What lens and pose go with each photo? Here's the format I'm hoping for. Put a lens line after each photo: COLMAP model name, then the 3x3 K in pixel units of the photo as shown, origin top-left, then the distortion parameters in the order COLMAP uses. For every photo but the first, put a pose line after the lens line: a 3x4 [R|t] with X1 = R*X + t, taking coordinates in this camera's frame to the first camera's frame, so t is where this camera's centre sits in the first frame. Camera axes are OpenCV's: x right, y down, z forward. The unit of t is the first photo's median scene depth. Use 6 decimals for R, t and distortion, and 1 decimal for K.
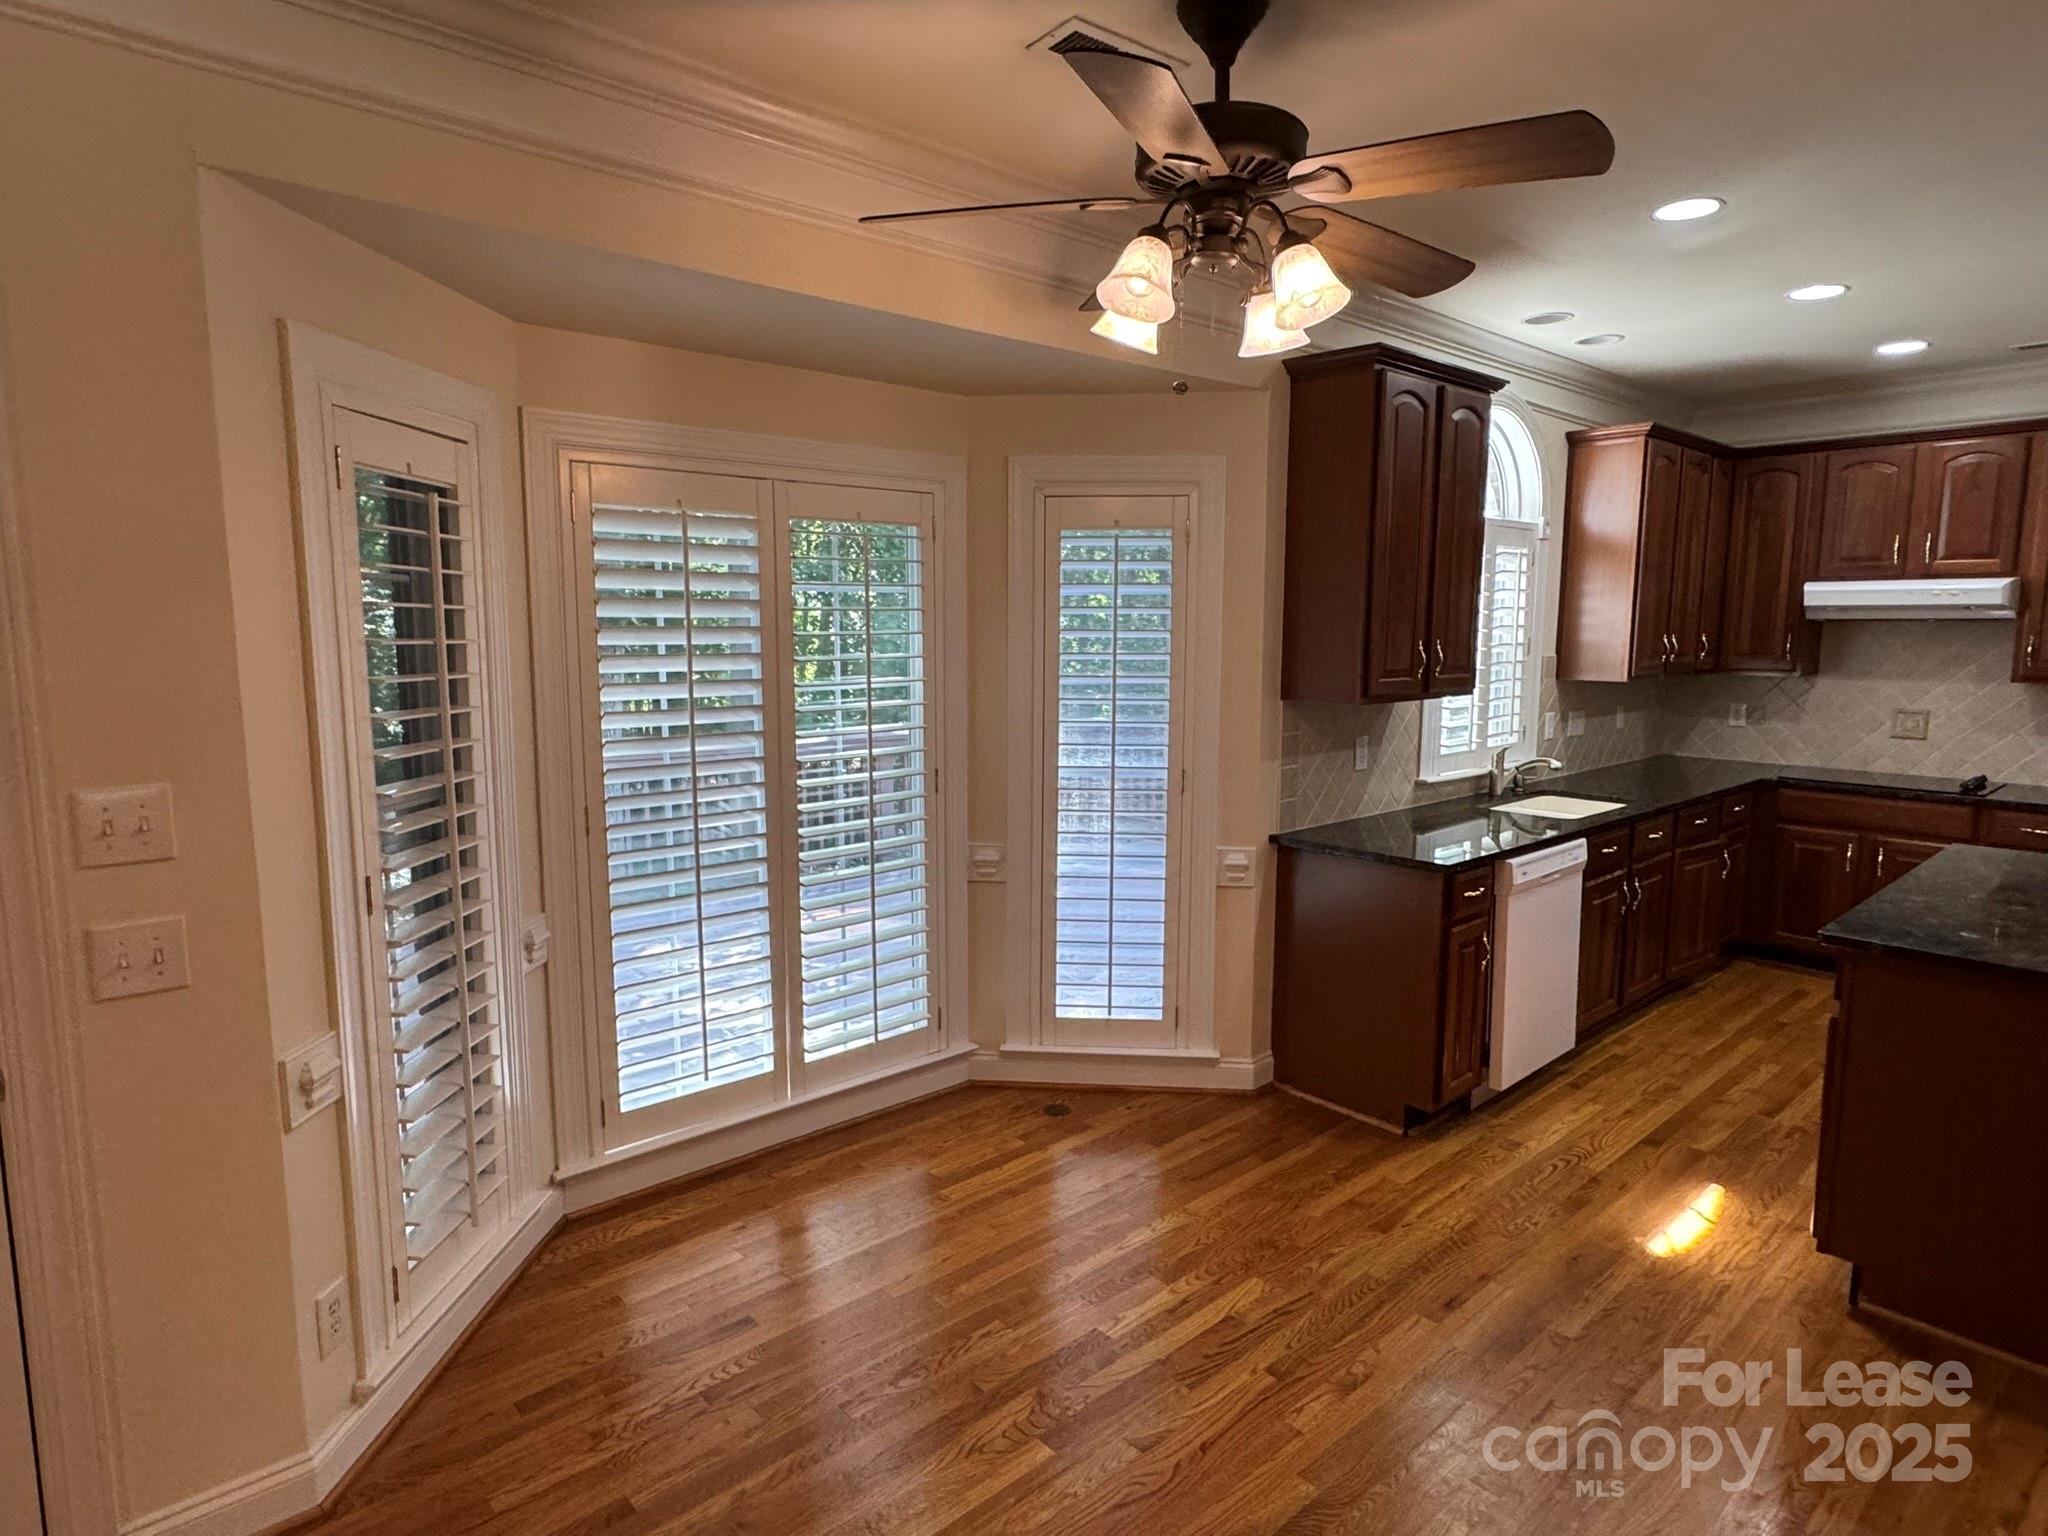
lens RADIAL K [[1138.8, 0, 1024.0], [0, 1138.8, 768.0], [0, 0, 1]] dist [0.001805, 0.000688]
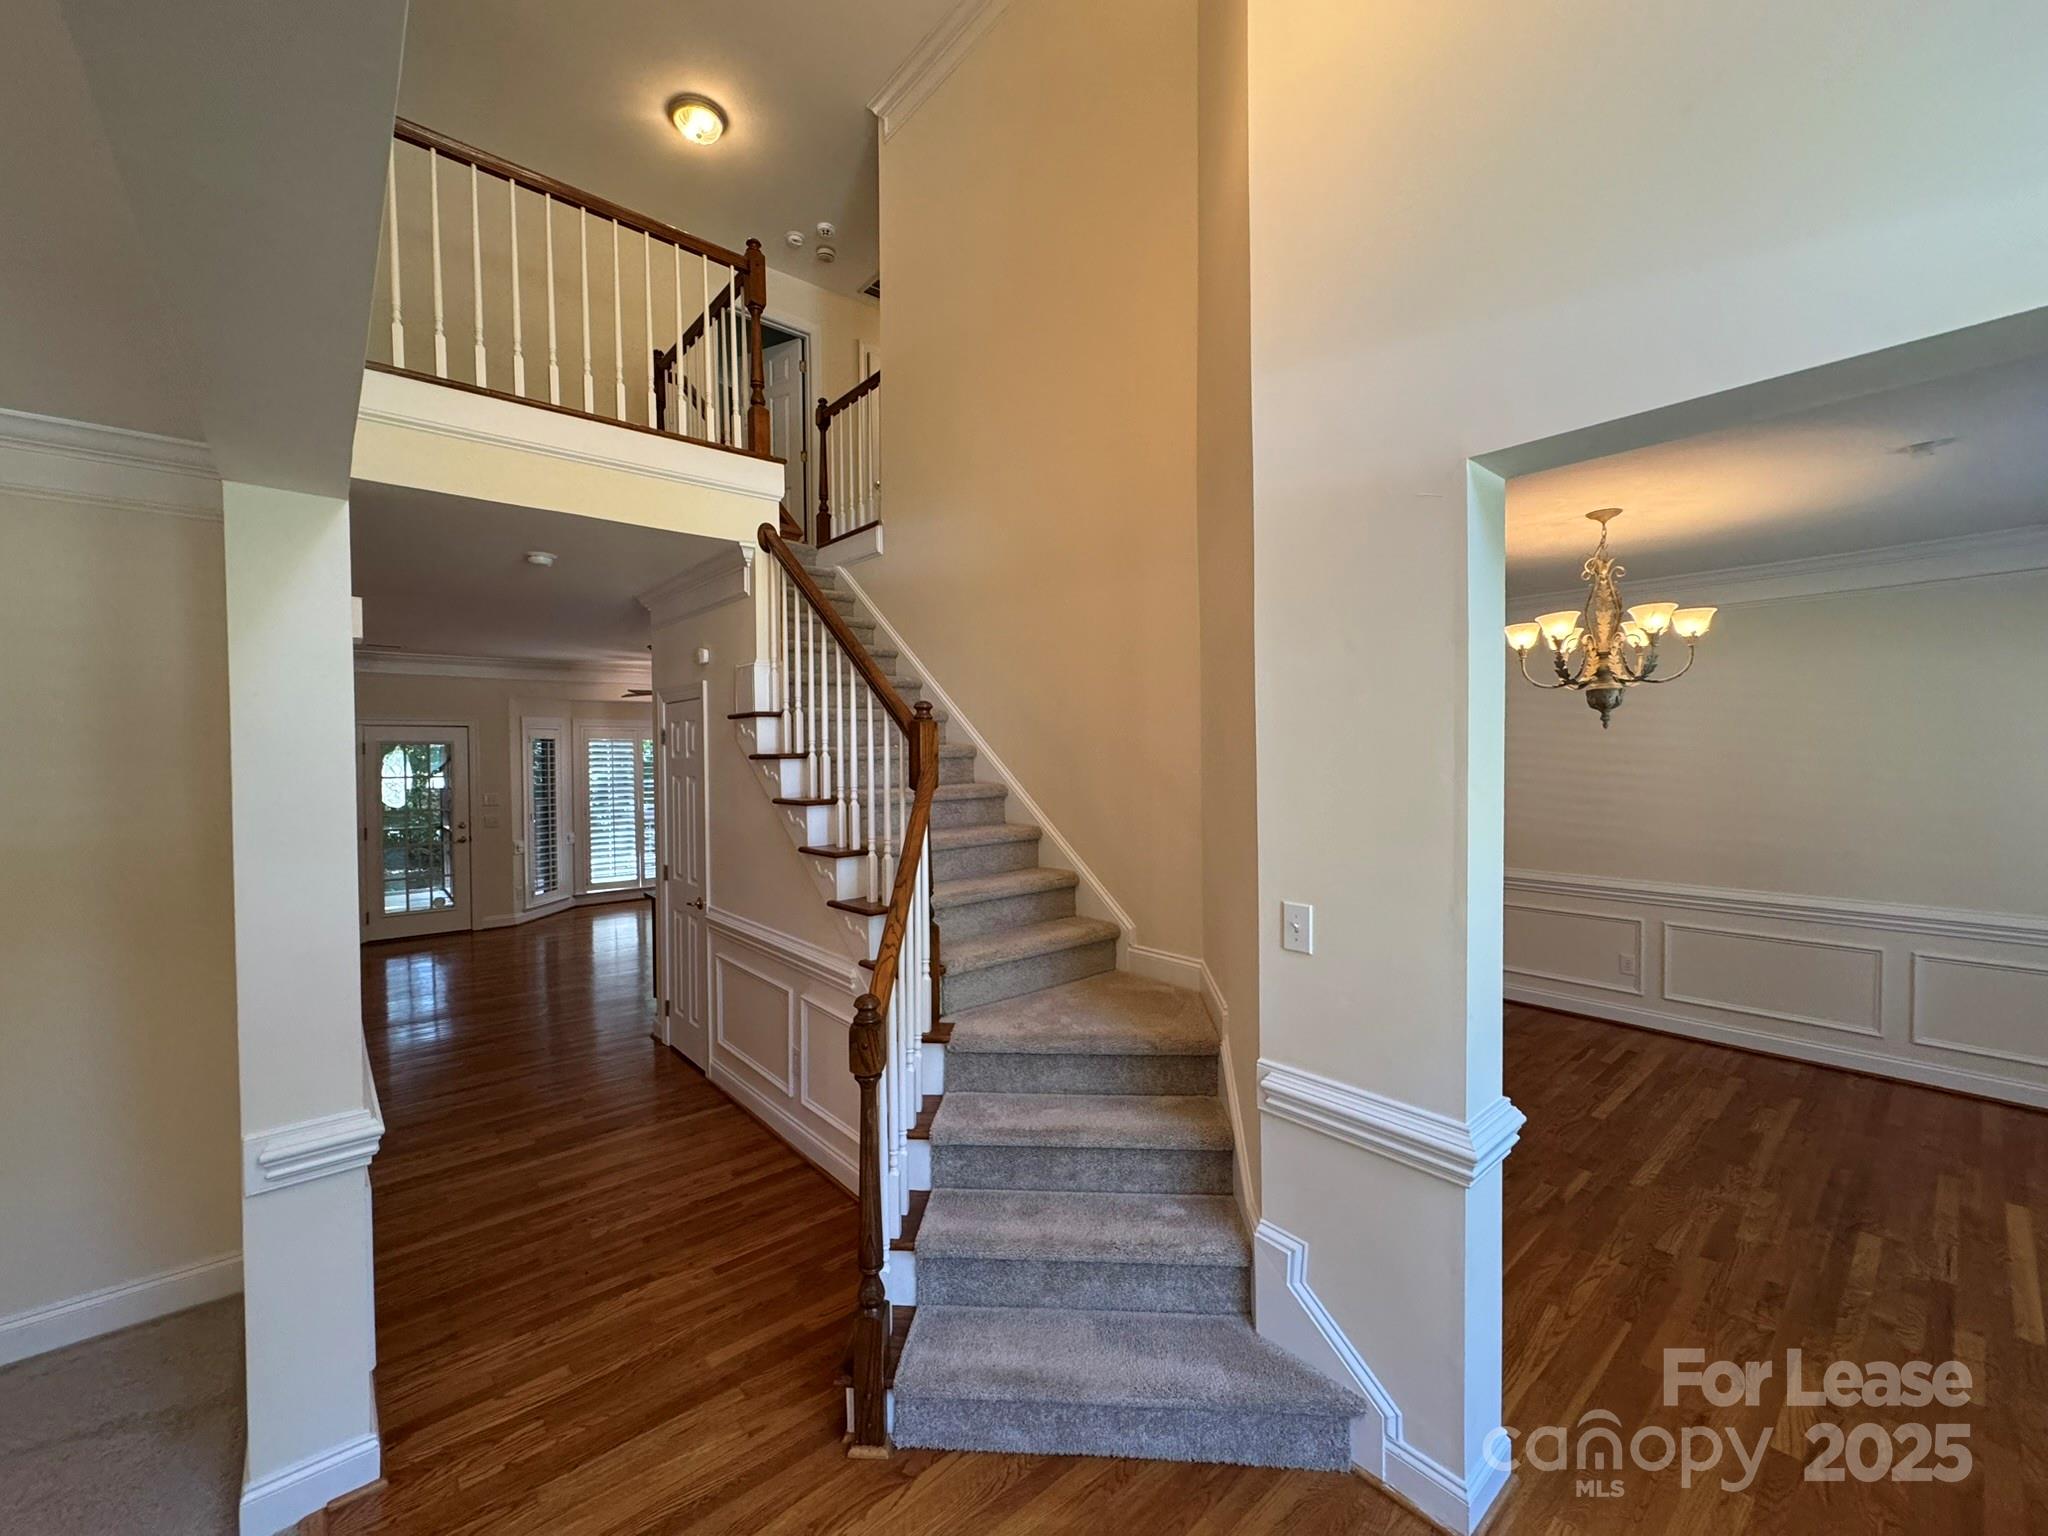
lens RADIAL K [[821.8, 0, 1024.0], [0, 821.8, 768.0], [0, 0, 1]] dist [0.000623, -0.000013]
pose [[0.999860, -0.007360, -0.015053, 1.151800], [0.005684, 0.994086, -0.108447, 0.200194], [0.015763, 0.108346, 0.993988, -1.810158]]
